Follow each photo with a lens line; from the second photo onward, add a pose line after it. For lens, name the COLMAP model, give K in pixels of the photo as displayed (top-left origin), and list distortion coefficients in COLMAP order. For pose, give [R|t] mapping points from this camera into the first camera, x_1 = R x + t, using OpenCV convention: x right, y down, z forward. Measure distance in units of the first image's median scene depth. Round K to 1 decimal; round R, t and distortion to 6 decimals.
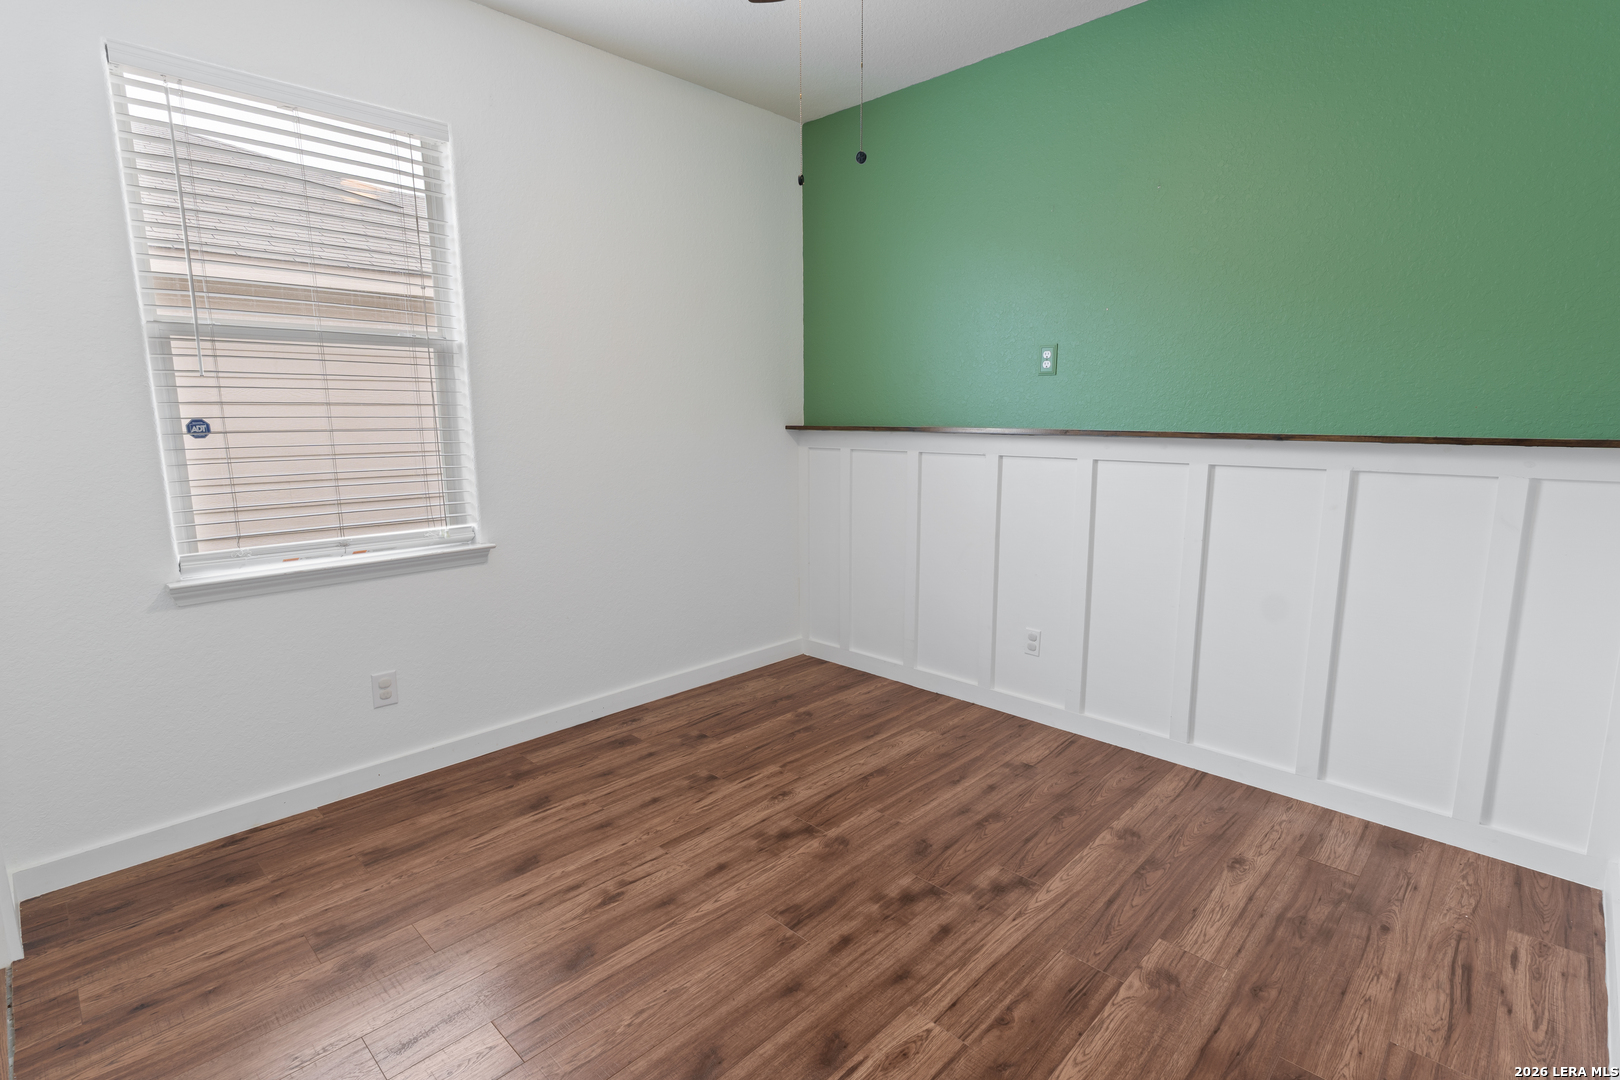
lens RADIAL K [[776.4, 0, 806.9], [0, 776.4, 537.0], [0, 0, 1]] dist [0.003068, -0.001104]
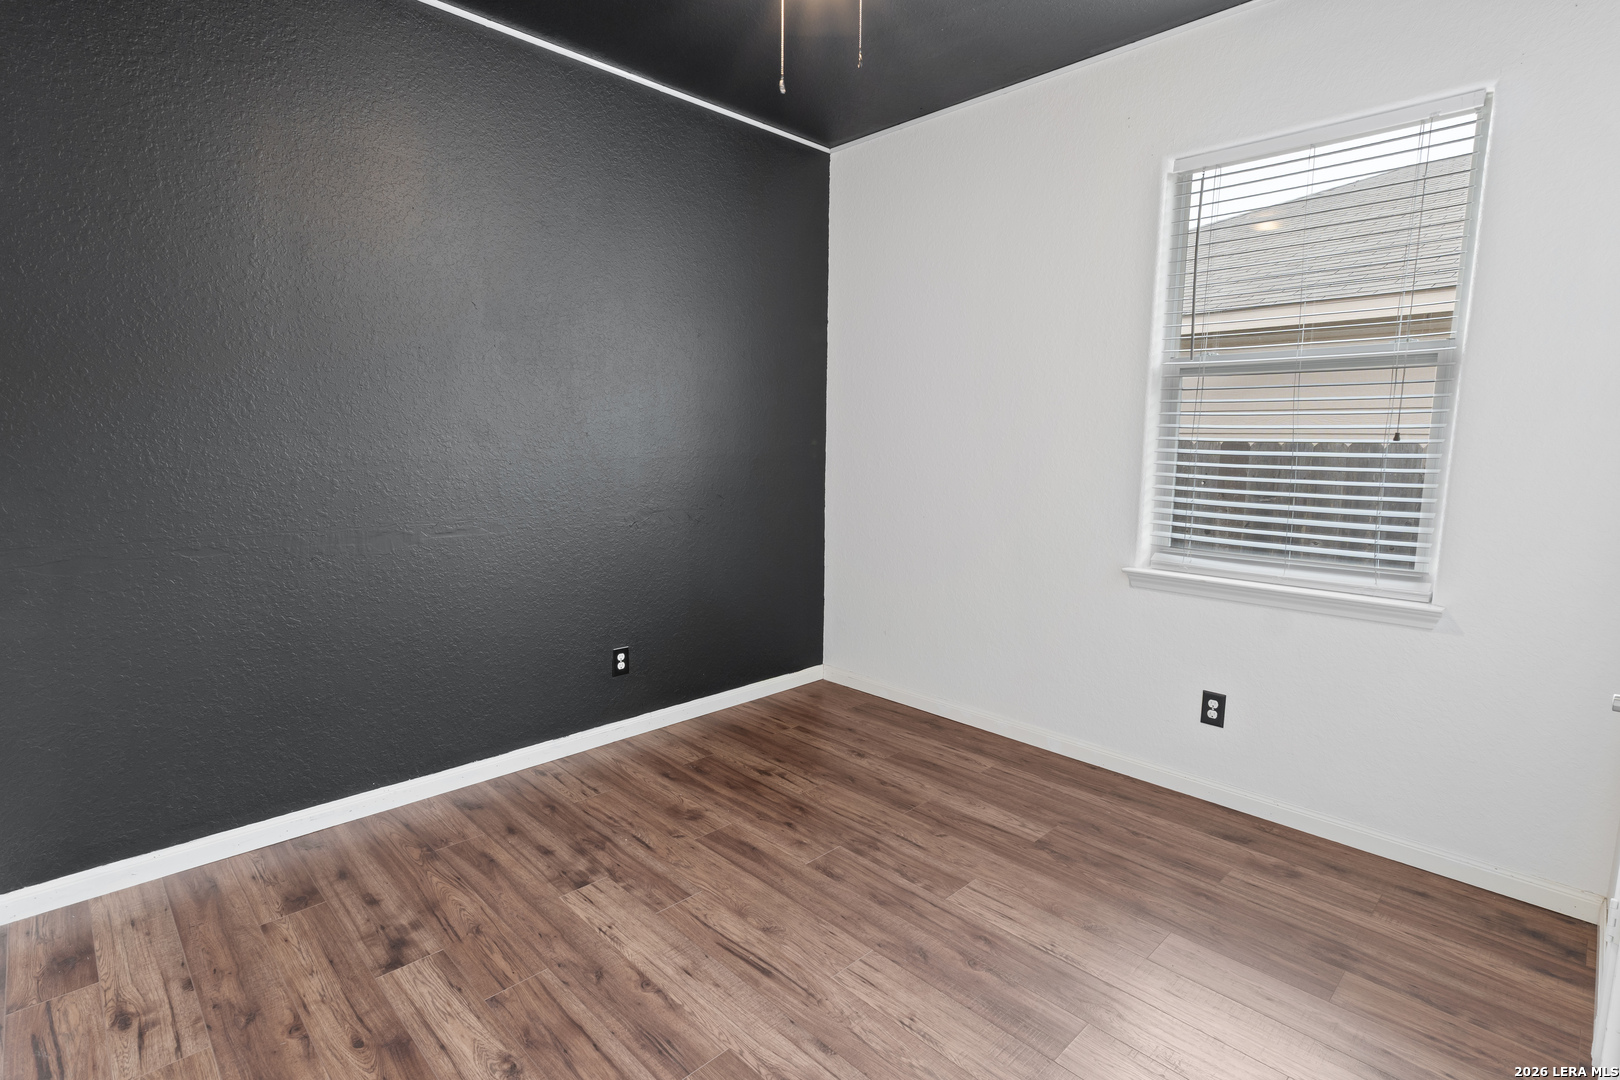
lens RADIAL K [[776.4, 0, 807.7], [0, 776.4, 542.4], [0, 0, 1]] dist [0.003068, -0.001104]
pose [[-0.019106, 0.138231, -0.990216, 1.610552], [-0.171074, 0.975339, 0.139455, -0.236352], [0.985073, 0.172065, 0.005013, 1.495186]]
